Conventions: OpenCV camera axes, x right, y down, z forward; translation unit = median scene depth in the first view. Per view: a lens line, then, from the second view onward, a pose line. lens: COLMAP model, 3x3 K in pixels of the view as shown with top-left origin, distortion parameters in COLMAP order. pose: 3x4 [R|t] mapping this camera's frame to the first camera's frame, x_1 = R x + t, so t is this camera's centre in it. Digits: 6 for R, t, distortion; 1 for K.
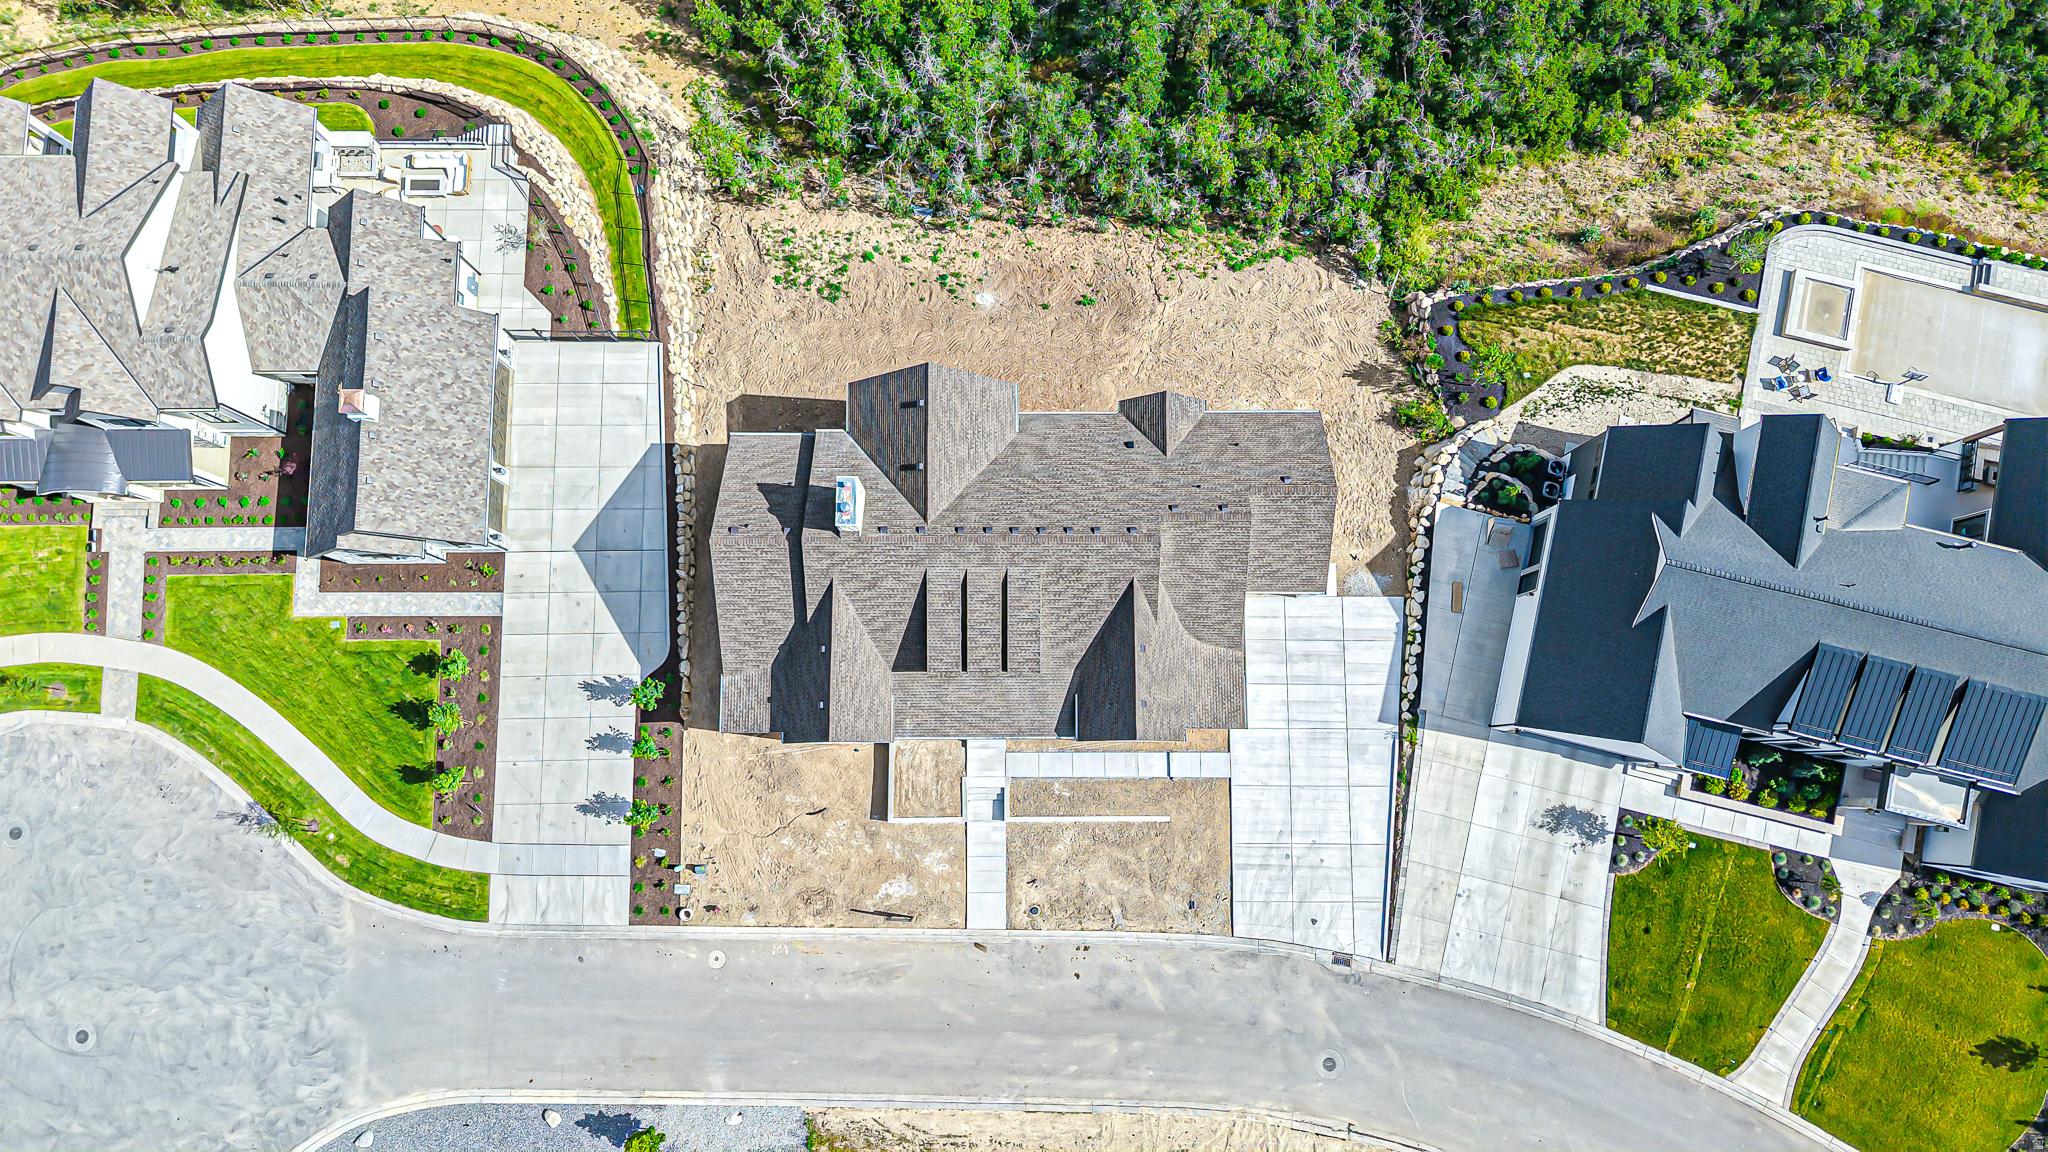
lens RADIAL K [[1368.4, 0, 1026.3], [0, 1368.4, 578.9], [0, 0, 1]] dist [0.040886, -0.049438]
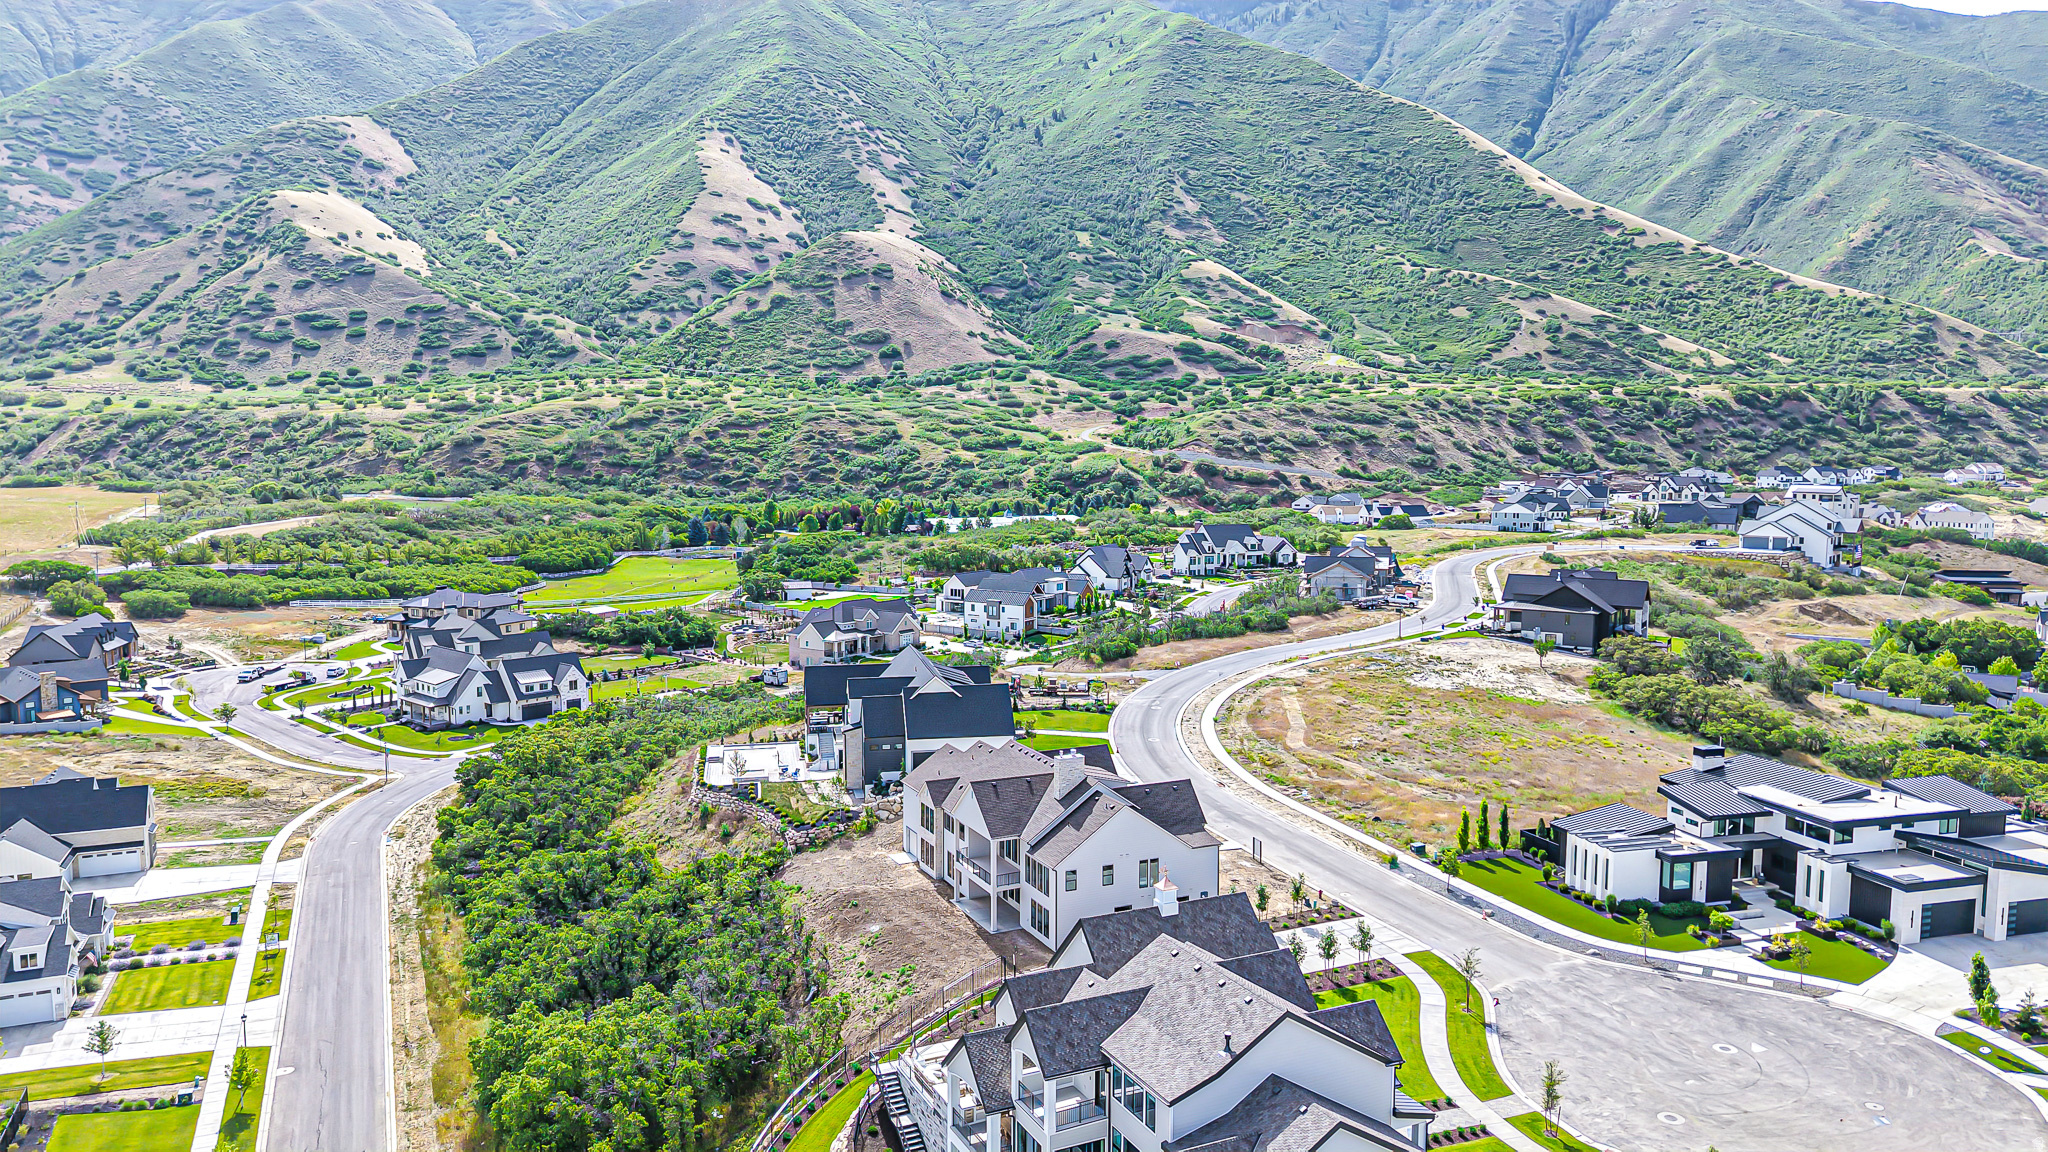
lens RADIAL K [[1368.4, 0, 1021.1], [0, 1368.4, 572.8], [0, 0, 1]] dist [0.040886, -0.049438]
pose [[-0.423843, -0.097496, 0.900473, -1.427030], [0.895866, 0.101242, 0.432637, -0.768585], [-0.133346, 0.990073, 0.044433, 0.591714]]
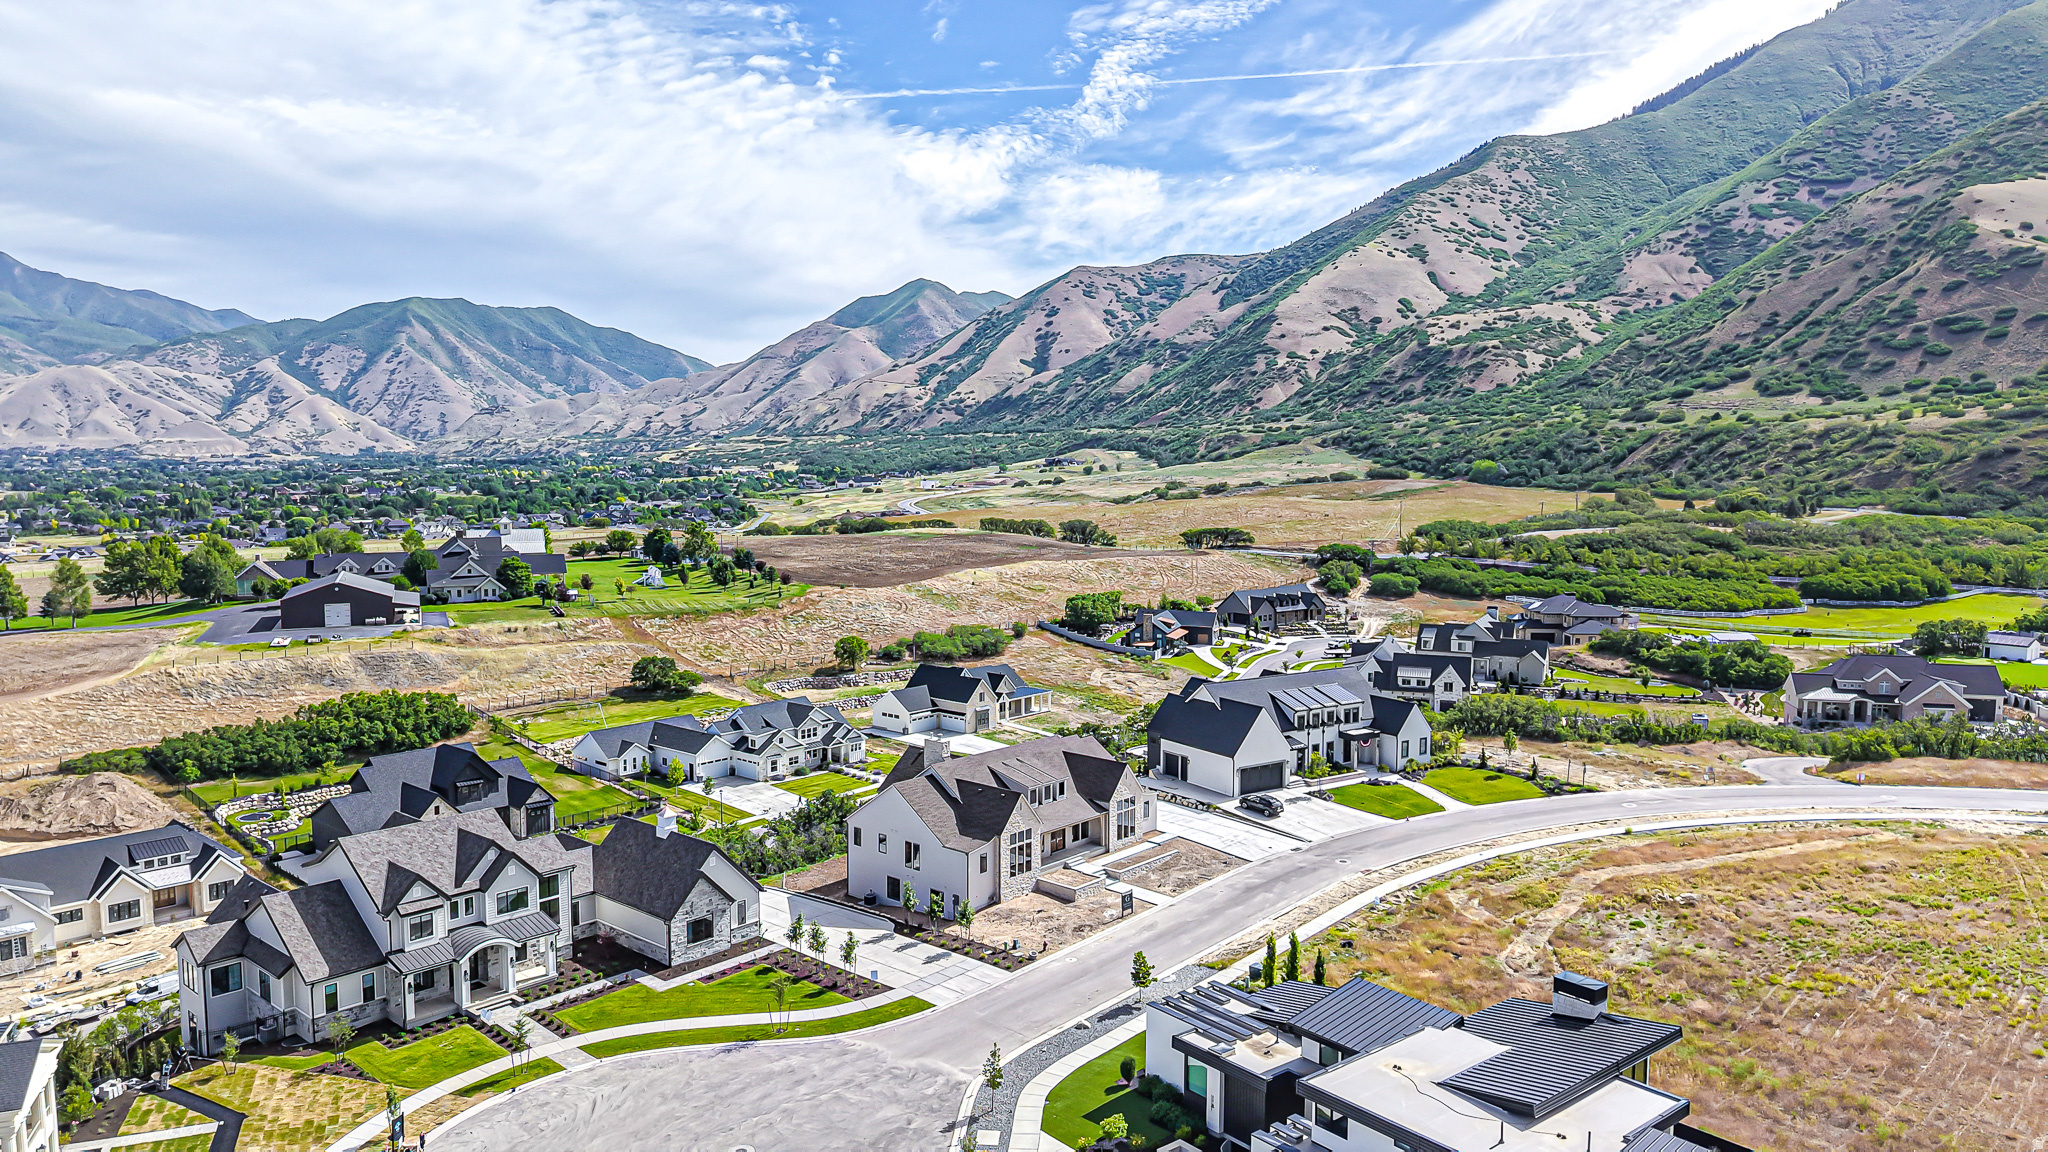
lens RADIAL K [[1368.4, 0, 1030.1], [0, 1368.4, 570.7], [0, 0, 1]] dist [0.040886, -0.049438]
pose [[0.663149, -0.074639, 0.744757, -1.244592], [0.741632, 0.199885, -0.640334, 1.042452], [-0.101071, 0.976972, 0.187908, 0.334982]]
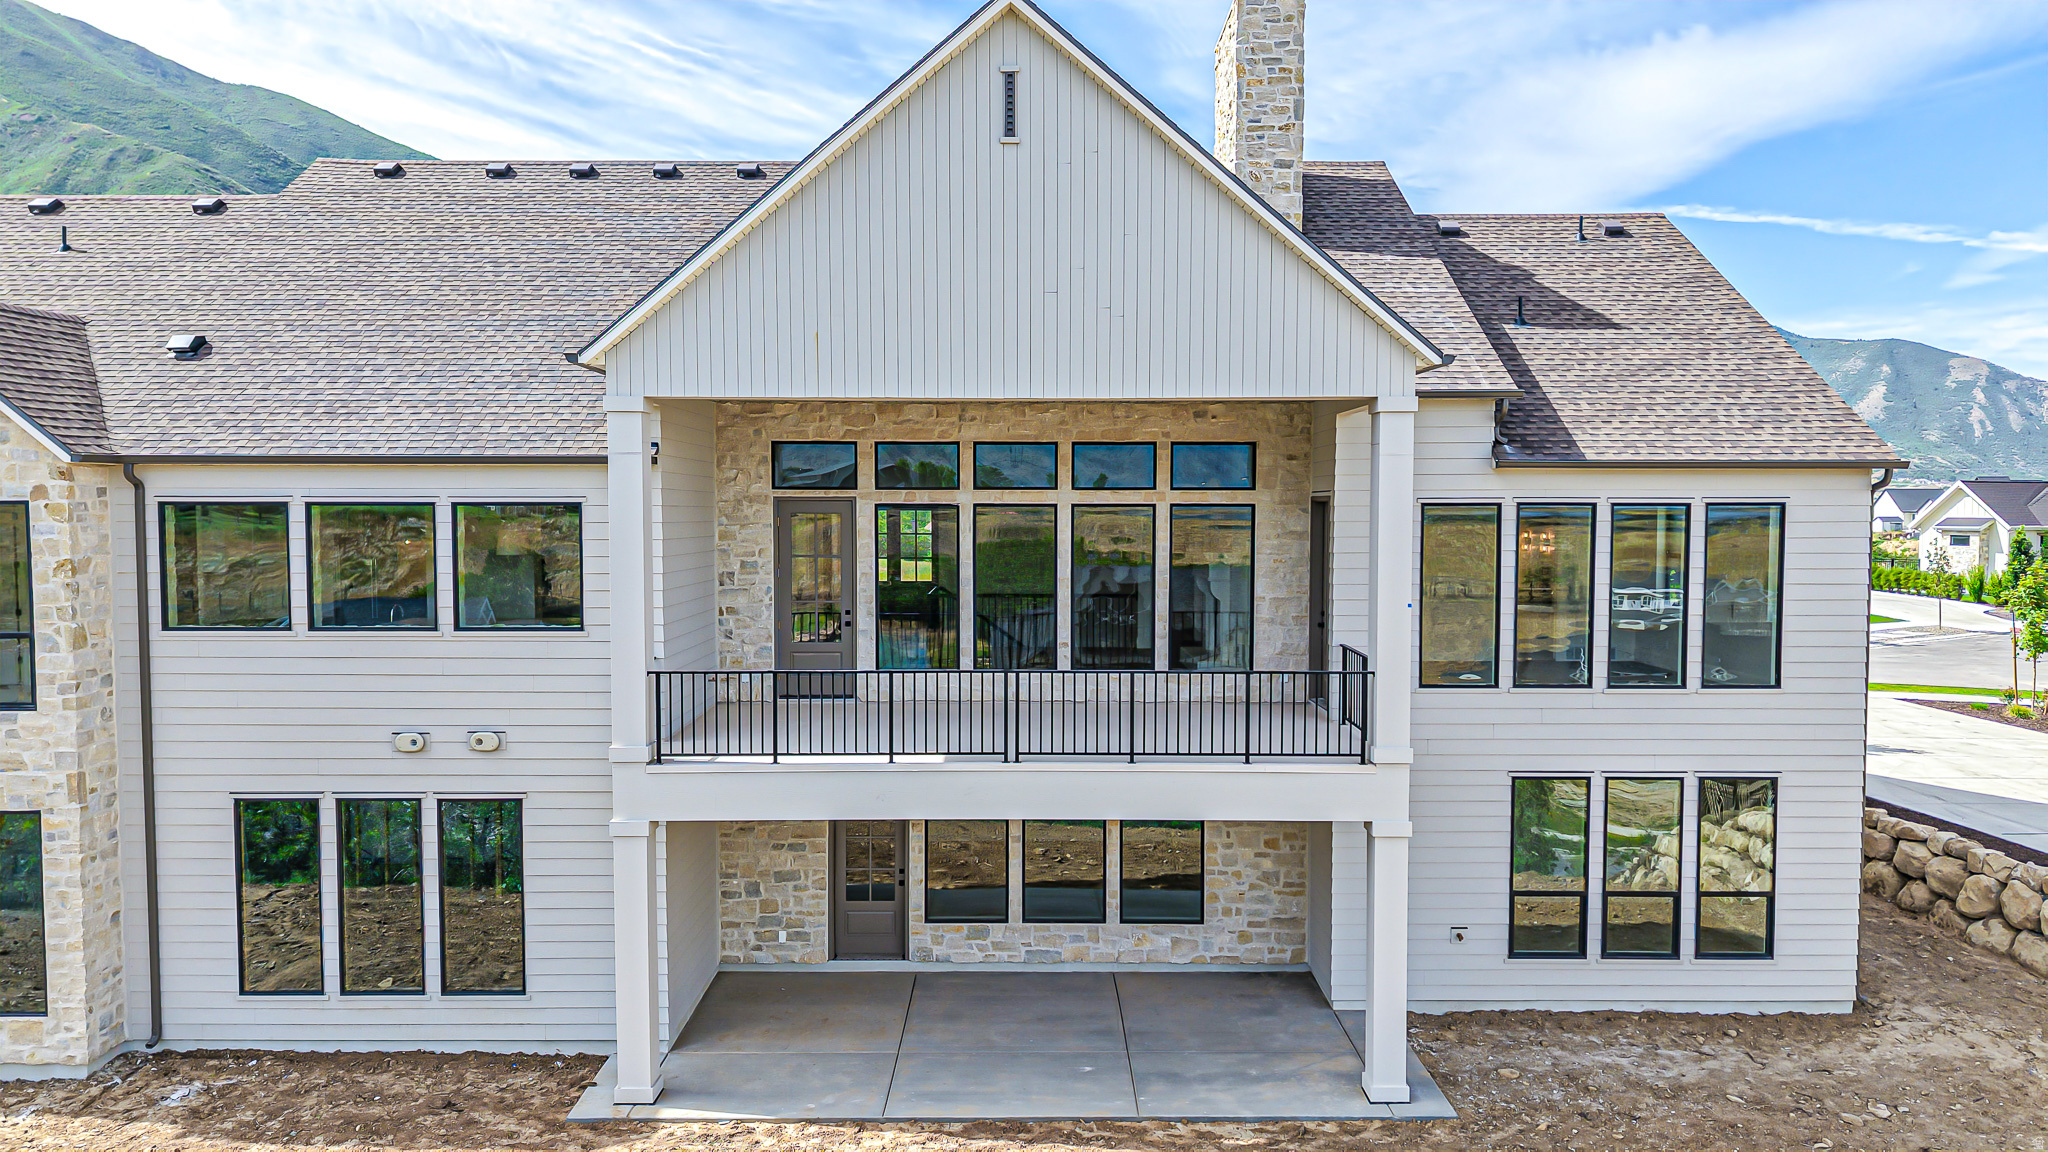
lens RADIAL K [[1368.4, 0, 1029.3], [0, 1368.4, 581.4], [0, 0, 1]] dist [0.040886, -0.049438]
pose [[-0.999924, -0.012263, -0.001582, -0.067367], [-0.002643, 0.086976, 0.996207, -0.313968], [-0.012079, 0.996135, -0.087002, 0.988563]]
